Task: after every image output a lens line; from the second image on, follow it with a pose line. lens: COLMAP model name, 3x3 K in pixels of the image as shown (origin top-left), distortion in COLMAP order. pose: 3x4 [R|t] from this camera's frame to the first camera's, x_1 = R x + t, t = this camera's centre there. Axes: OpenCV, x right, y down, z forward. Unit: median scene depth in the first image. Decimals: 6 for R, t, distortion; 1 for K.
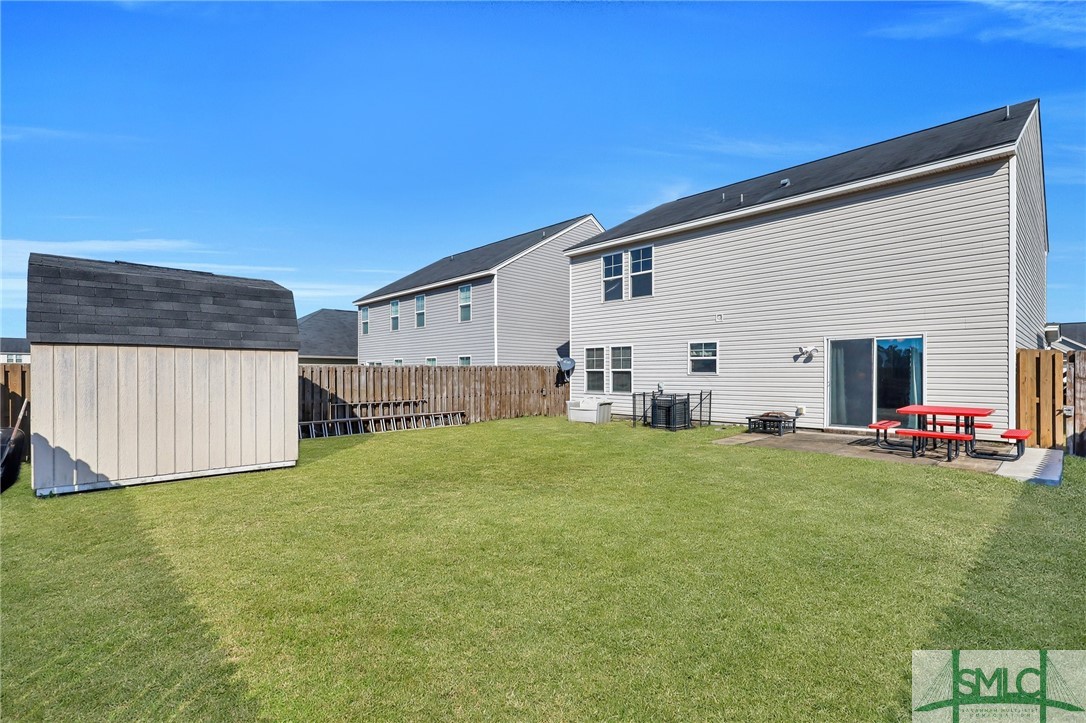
lens RADIAL K [[501.8, 0, 546.1], [0, 501.8, 377.6], [0, 0, 1]] dist [0.001844, 0.000553]
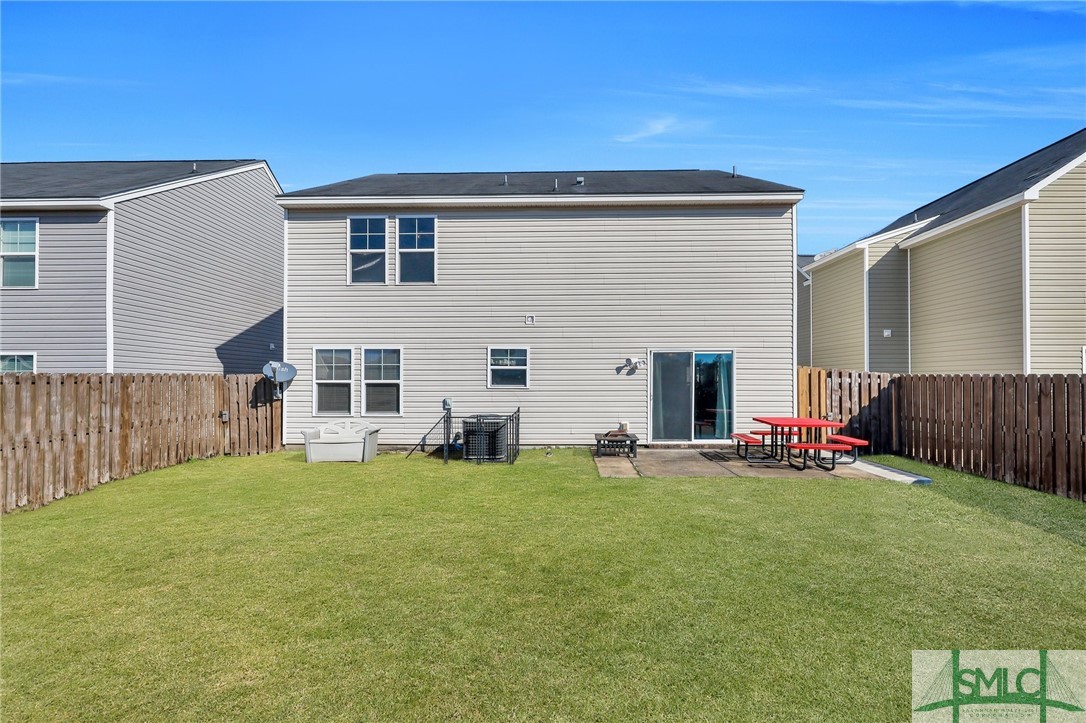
lens RADIAL K [[501.8, 0, 546.1], [0, 501.8, 377.6], [0, 0, 1]] dist [0.001844, 0.000553]
pose [[0.711467, 0.006509, 0.702689, -0.189583], [0.006067, 0.999863, -0.015405, -0.008782], [-0.702693, 0.015224, 0.711330, 0.336495]]
